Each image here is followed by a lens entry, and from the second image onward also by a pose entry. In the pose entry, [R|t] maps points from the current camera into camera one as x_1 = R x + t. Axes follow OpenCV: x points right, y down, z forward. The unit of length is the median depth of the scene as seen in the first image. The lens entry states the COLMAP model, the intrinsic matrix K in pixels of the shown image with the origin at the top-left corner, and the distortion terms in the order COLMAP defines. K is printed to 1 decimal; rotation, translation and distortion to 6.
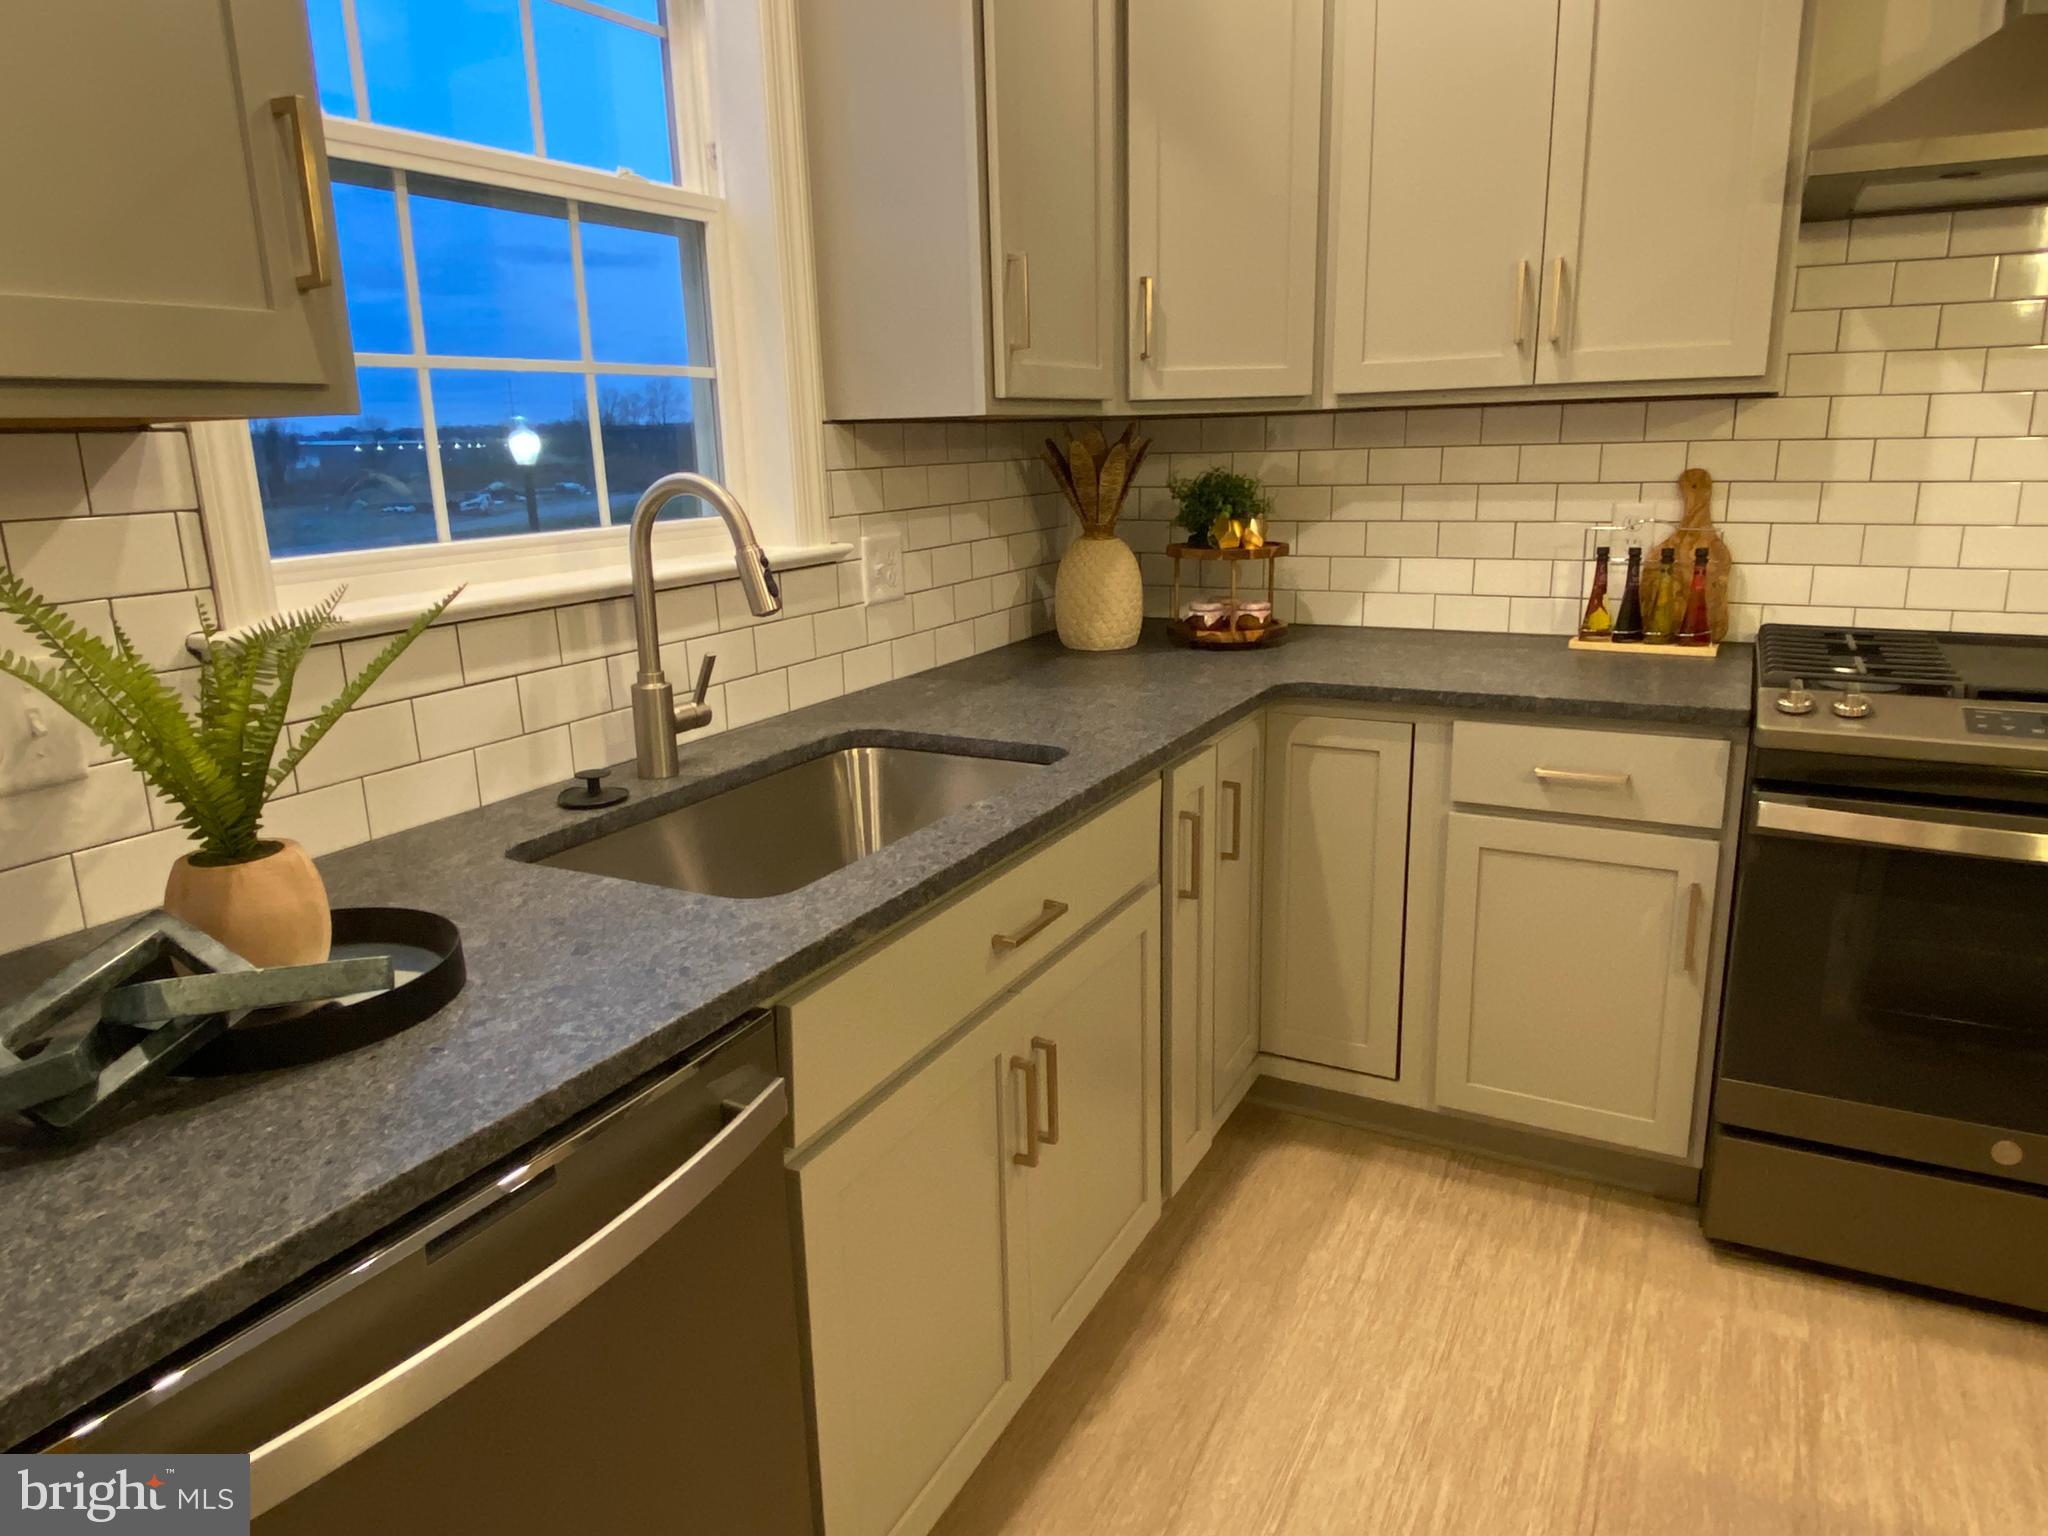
lens RADIAL K [[1331.9, 0, 1024.0], [0, 1331.9, 768.0], [0, 0, 1]] dist [0.068481, -0.092894]
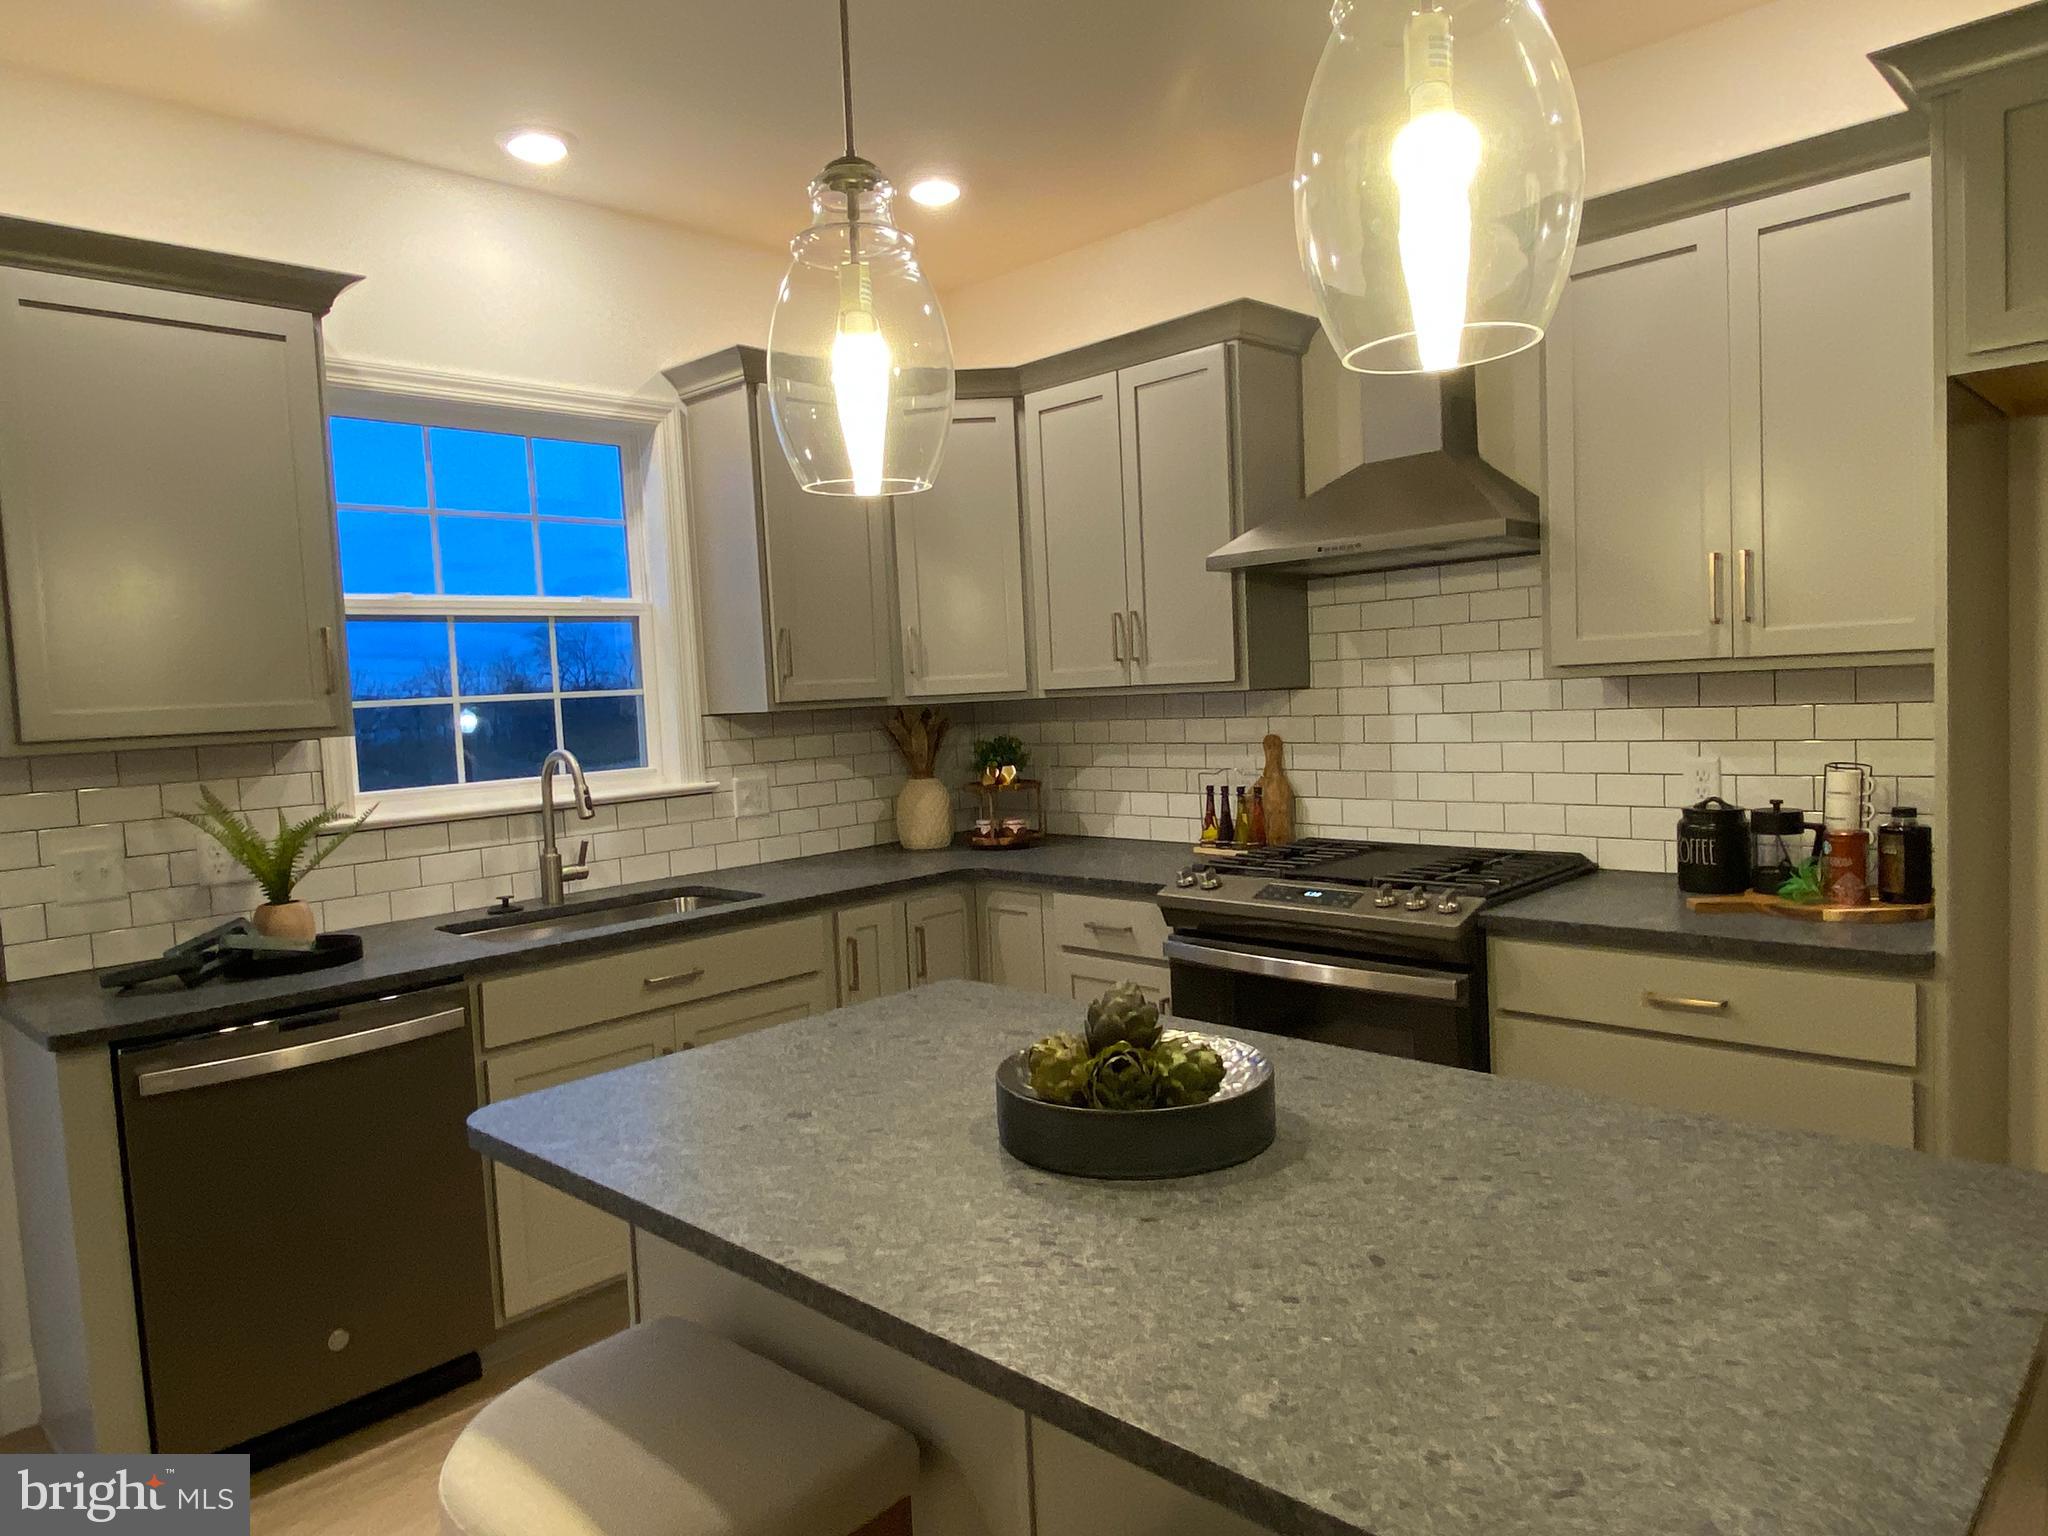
lens RADIAL K [[1331.9, 0, 1024.0], [0, 1331.9, 768.0], [0, 0, 1]] dist [0.068481, -0.092894]
pose [[0.960441, -0.001433, -0.278478, 0.690364], [-0.045882, 0.985507, -0.163313, 0.074692], [0.274676, 0.169630, 0.946456, -0.508942]]
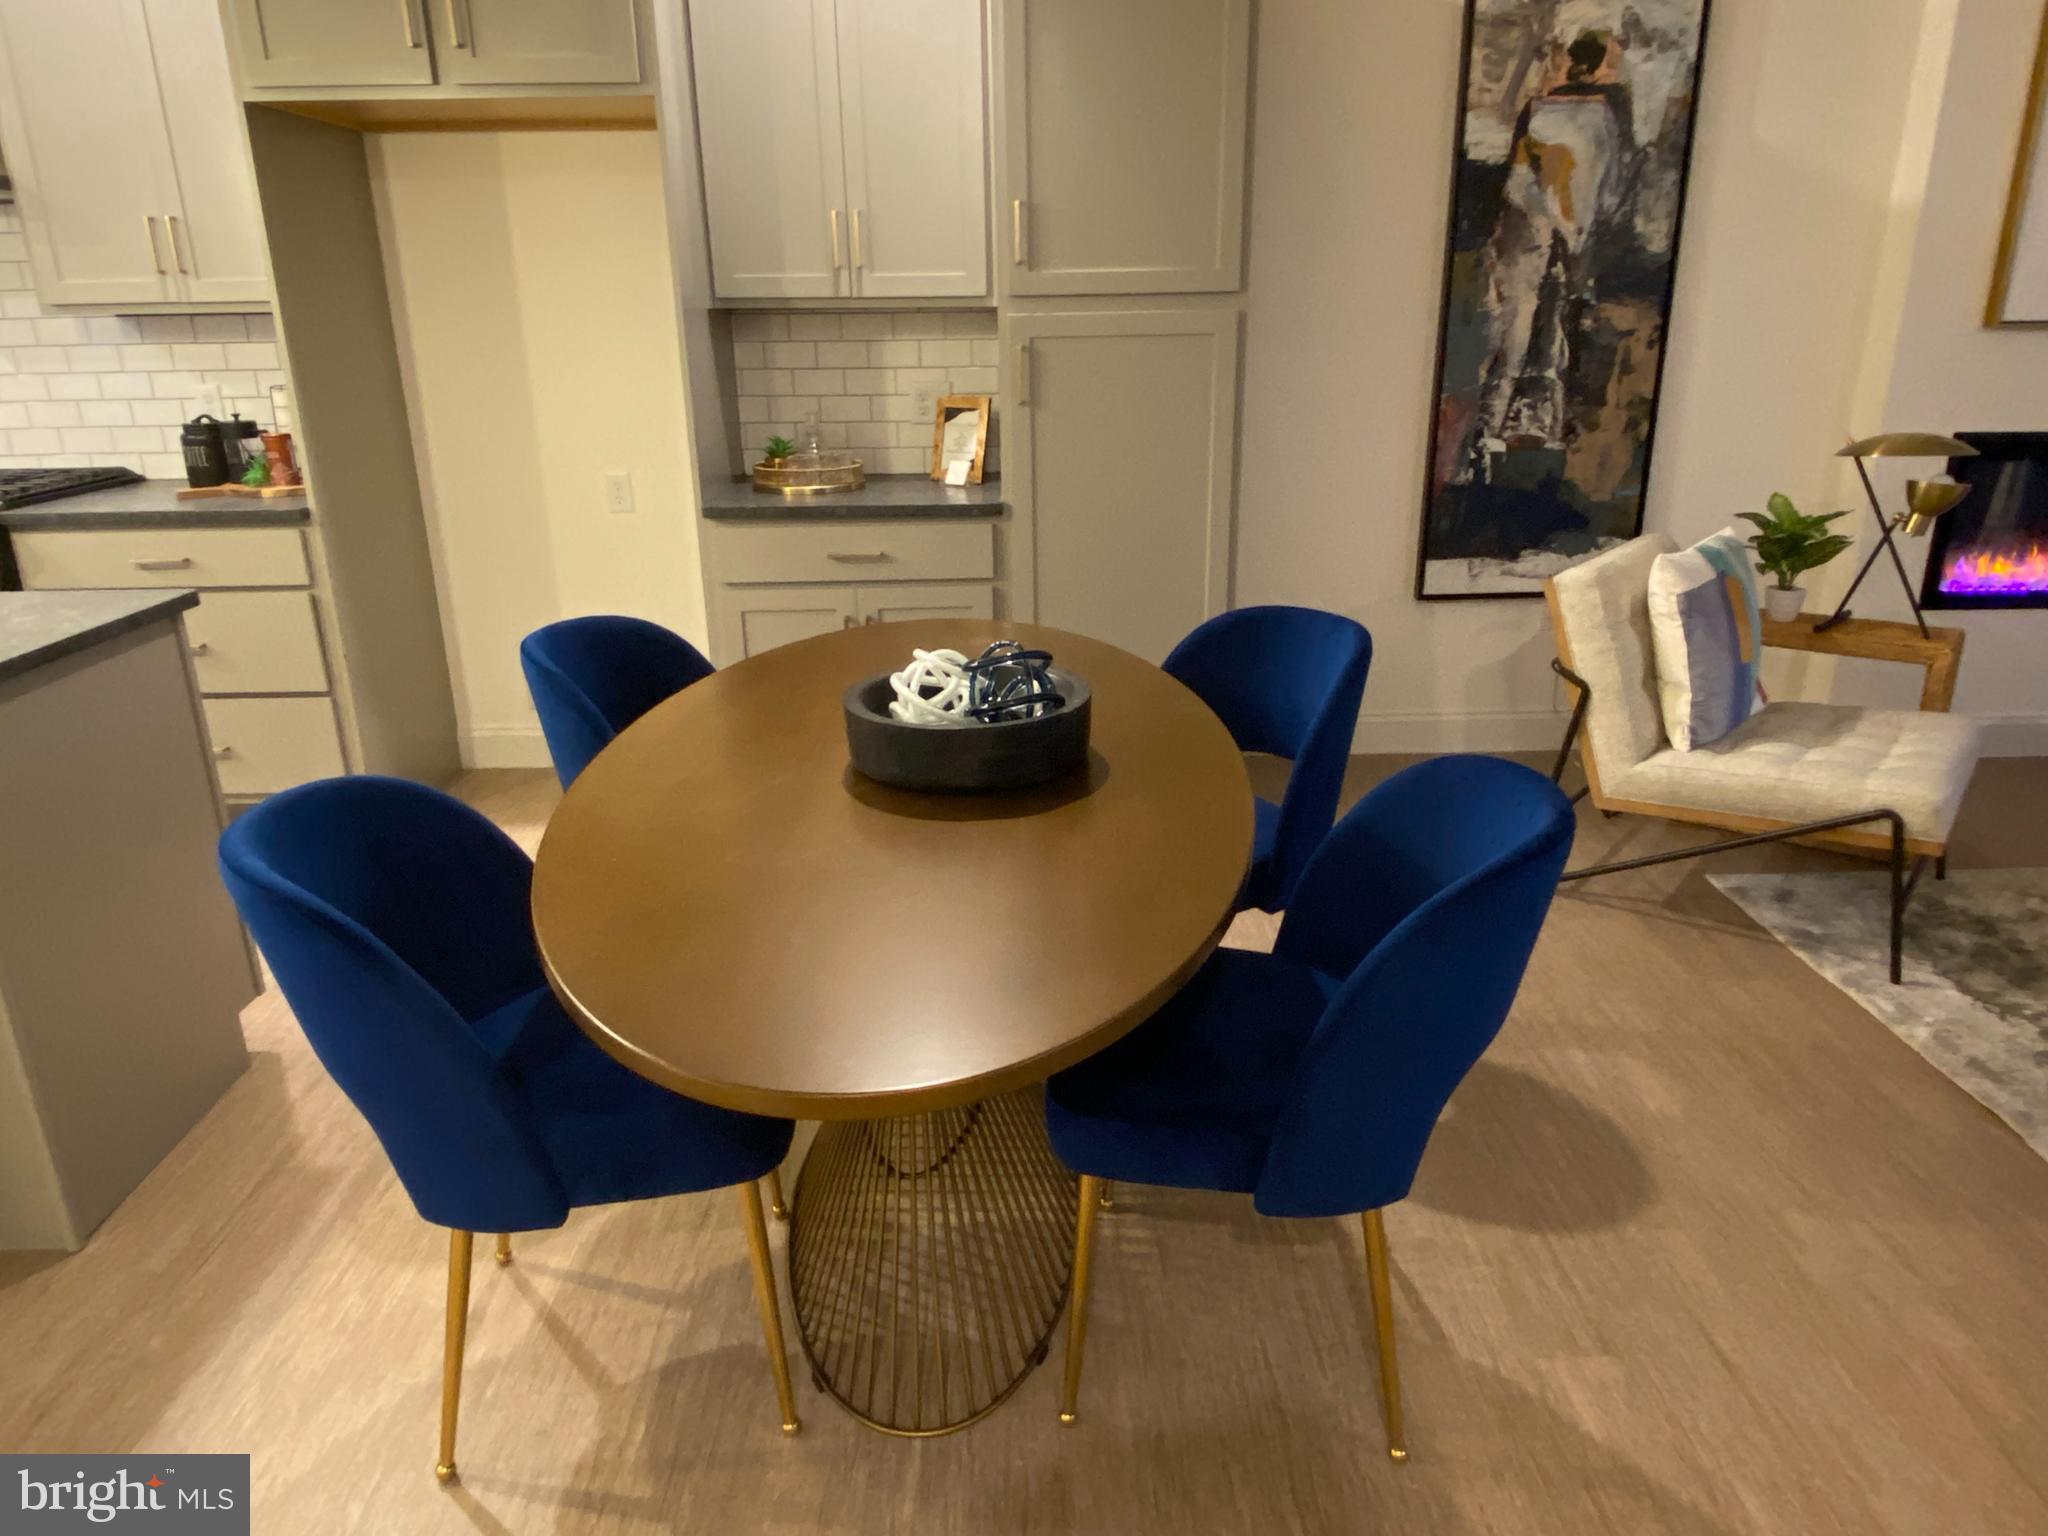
lens RADIAL K [[1331.9, 0, 1024.0], [0, 1331.9, 768.0], [0, 0, 1]] dist [0.068481, -0.092894]
pose [[0.873129, -0.144534, 0.465570, 0.975375], [0.106643, 0.988535, 0.106888, 0.210841], [-0.475682, -0.043678, 0.878532, -1.025603]]
